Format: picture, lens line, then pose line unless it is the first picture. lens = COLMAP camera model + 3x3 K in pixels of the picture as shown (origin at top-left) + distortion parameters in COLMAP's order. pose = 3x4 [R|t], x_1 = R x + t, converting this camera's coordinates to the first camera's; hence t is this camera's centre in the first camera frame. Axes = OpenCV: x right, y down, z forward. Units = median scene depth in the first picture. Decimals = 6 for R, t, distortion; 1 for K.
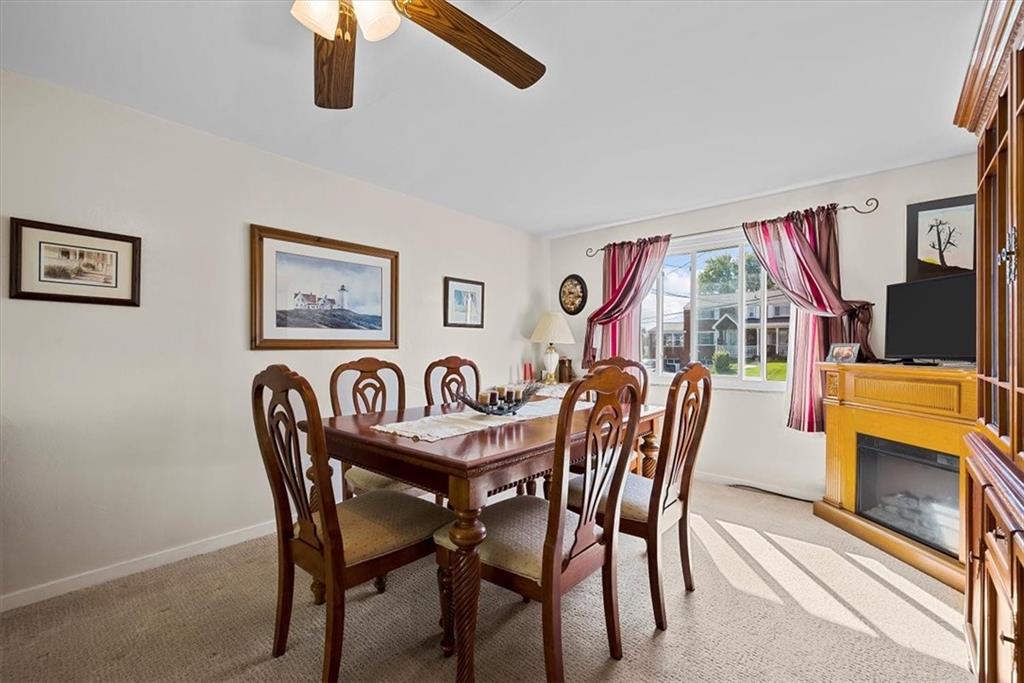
lens RADIAL K [[424.0, 0, 516.8], [0, 424.0, 341.0], [0, 0, 1]] dist [-0.002741, -0.000526]
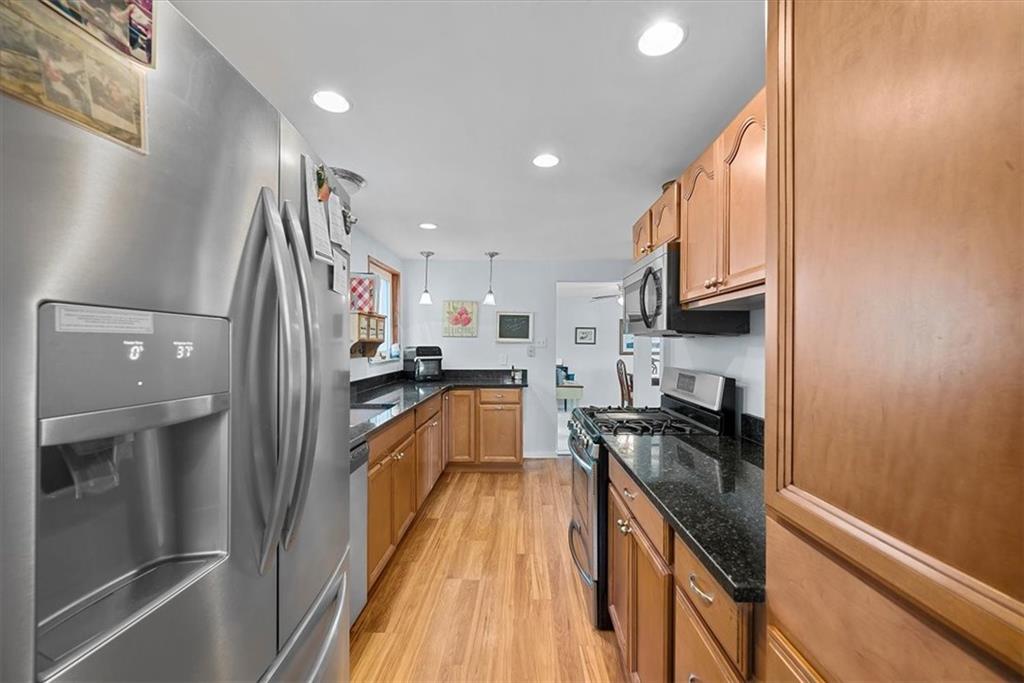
lens RADIAL K [[481.1, 0, 511.8], [0, 481.1, 345.1], [0, 0, 1]] dist [0.000370, 0.000326]
pose [[0.666934, -0.002703, -0.745112, 1.112324], [0.008123, 0.999960, 0.003643, -0.053993], [0.745072, -0.008482, 0.666930, -1.481238]]
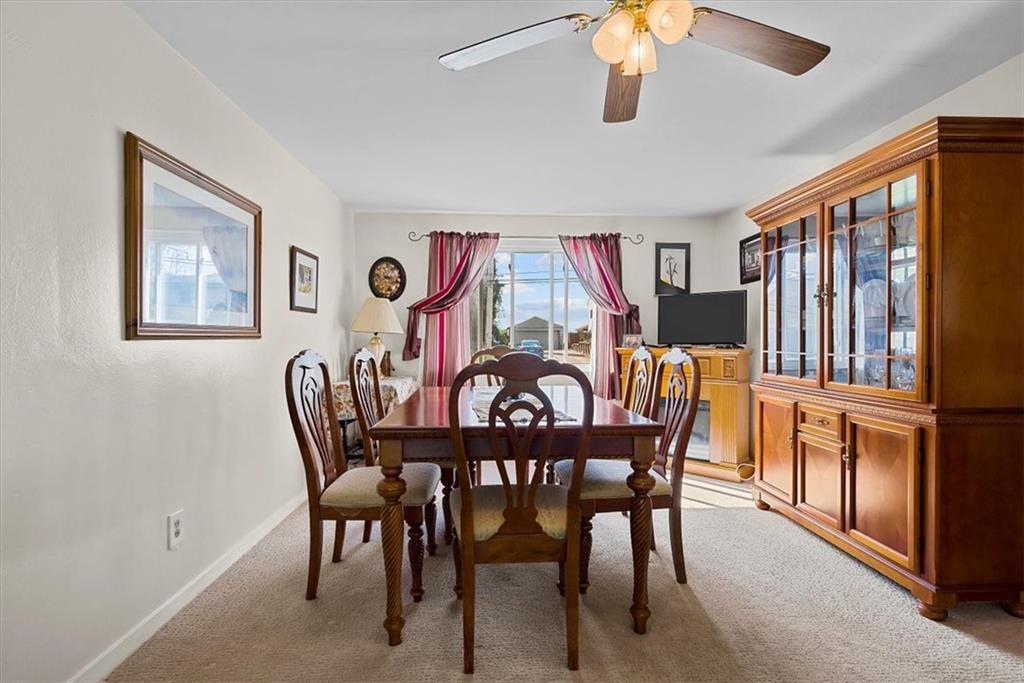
lens RADIAL K [[481.1, 0, 514.6], [0, 481.1, 341.5], [0, 0, 1]] dist [0.000370, 0.000326]
pose [[0.725190, -0.004554, 0.688534, -0.443152], [-0.010867, 0.999778, 0.018058, 0.002696], [-0.688463, -0.020577, 0.724980, 0.071439]]
